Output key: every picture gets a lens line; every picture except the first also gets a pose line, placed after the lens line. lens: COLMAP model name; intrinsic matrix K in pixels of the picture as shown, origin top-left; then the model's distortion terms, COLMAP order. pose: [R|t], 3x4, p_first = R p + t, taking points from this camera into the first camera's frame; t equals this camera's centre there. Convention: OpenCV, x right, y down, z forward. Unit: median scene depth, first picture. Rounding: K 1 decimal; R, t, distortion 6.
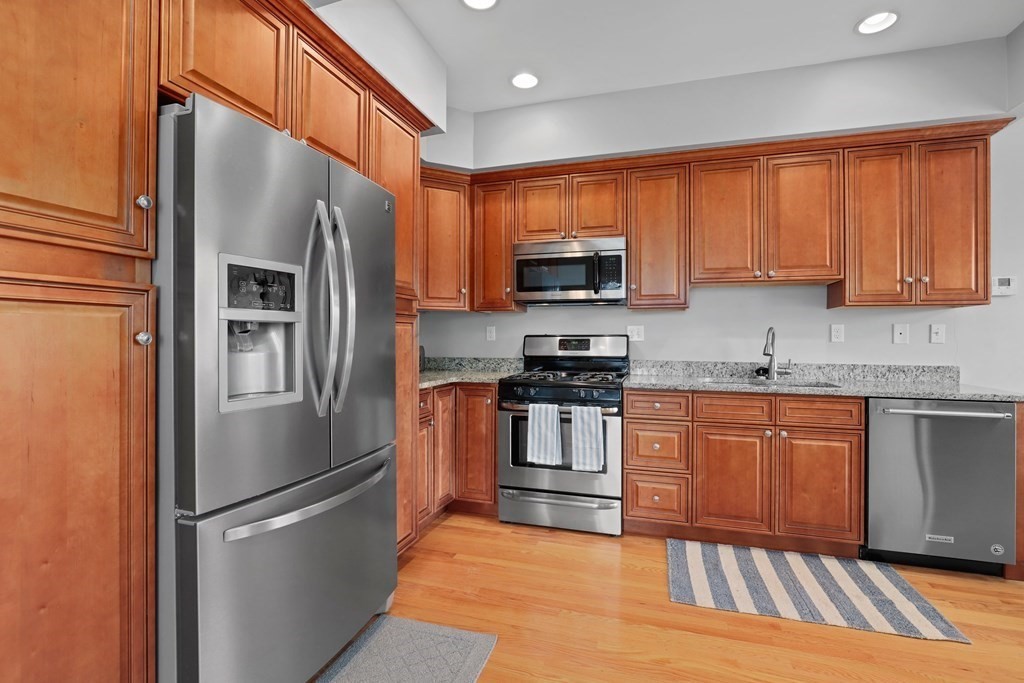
lens RADIAL K [[475.0, 0, 513.4], [0, 475.0, 333.6], [0, 0, 1]] dist [-0.013884, 0.001041]
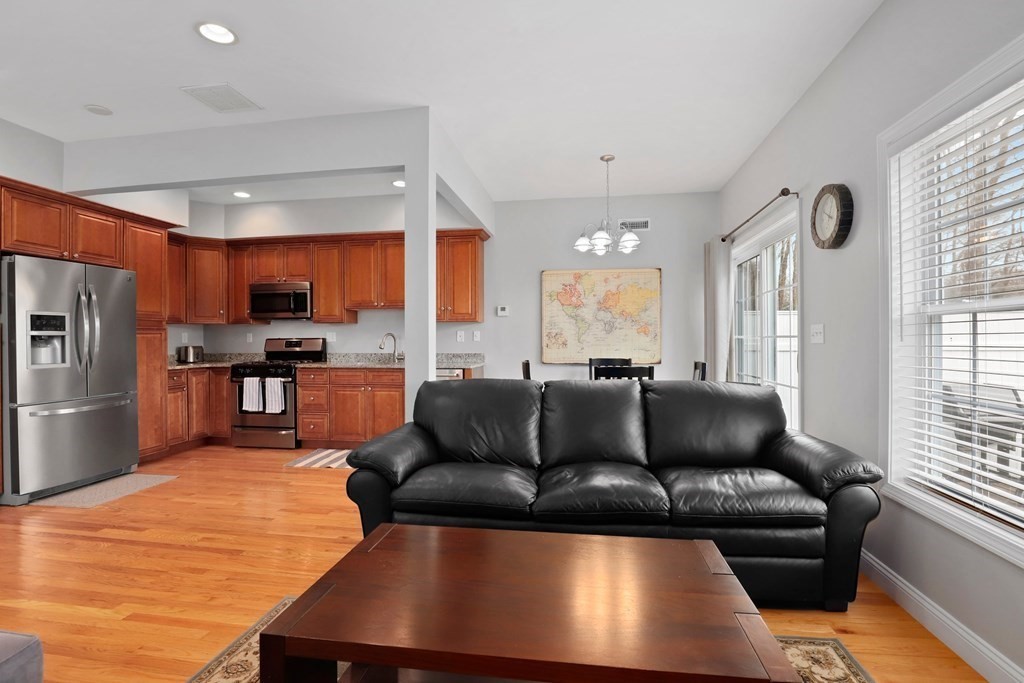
lens RADIAL K [[483.1, 0, 513.7], [0, 483.1, 337.4], [0, 0, 1]] dist [-0.027940, 0.004657]
pose [[0.989424, -0.009038, 0.144774, 0.797622], [0.008360, 0.999951, 0.005288, -0.003707], [-0.144814, -0.004022, 0.989451, -0.950034]]
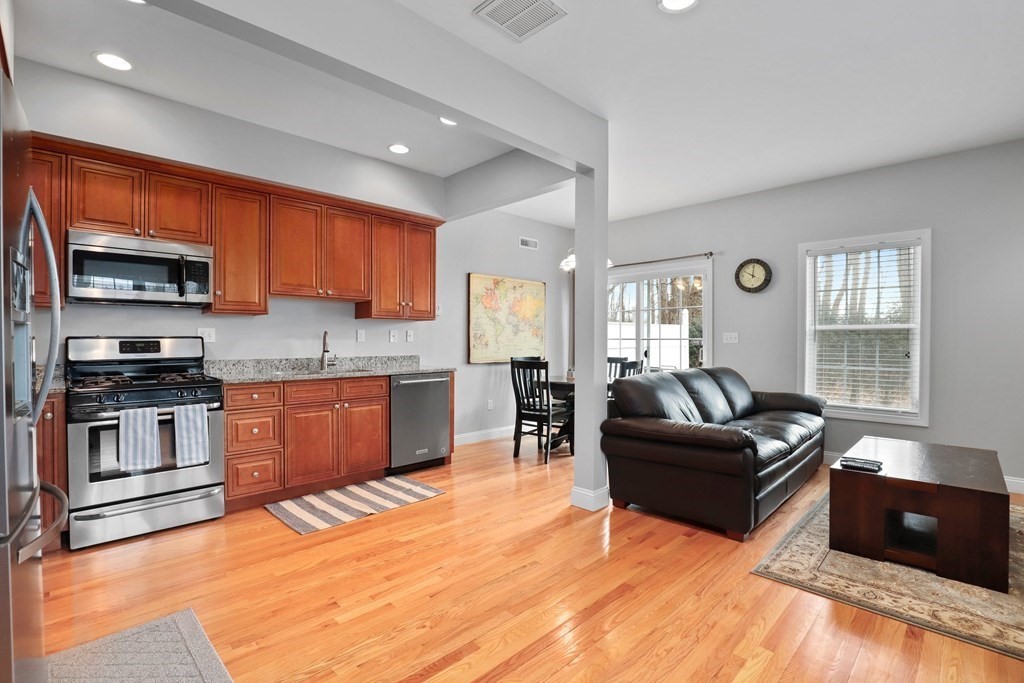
lens RADIAL K [[473.0, 0, 515.8], [0, 473.0, 341.5], [0, 0, 1]] dist [-0.027565, 0.000515]
pose [[0.464749, -0.008708, 0.885400, -0.426060], [-0.005178, 0.999908, 0.012552, -0.003897], [-0.885427, -0.010418, 0.464661, -0.120635]]
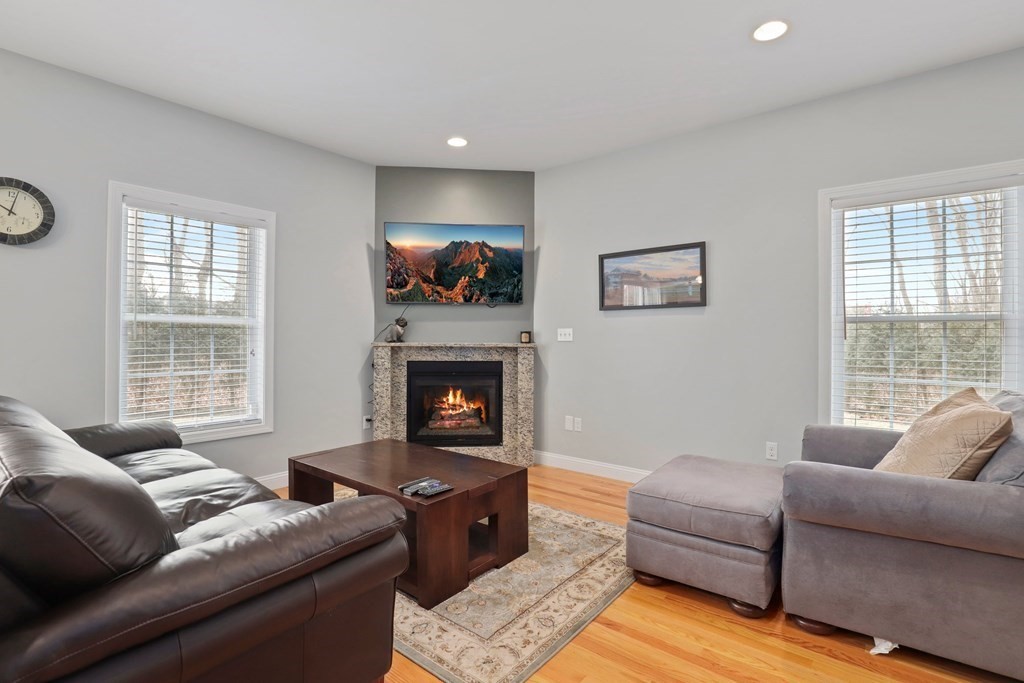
lens RADIAL K [[476.9, 0, 514.5], [0, 476.9, 332.2], [0, 0, 1]] dist [-0.026928, 0.001001]
pose [[-0.926883, -0.000654, 0.375350, 0.313126], [-0.005967, 0.999898, -0.012992, 0.007546], [-0.375304, -0.014281, -0.926792, 0.381123]]
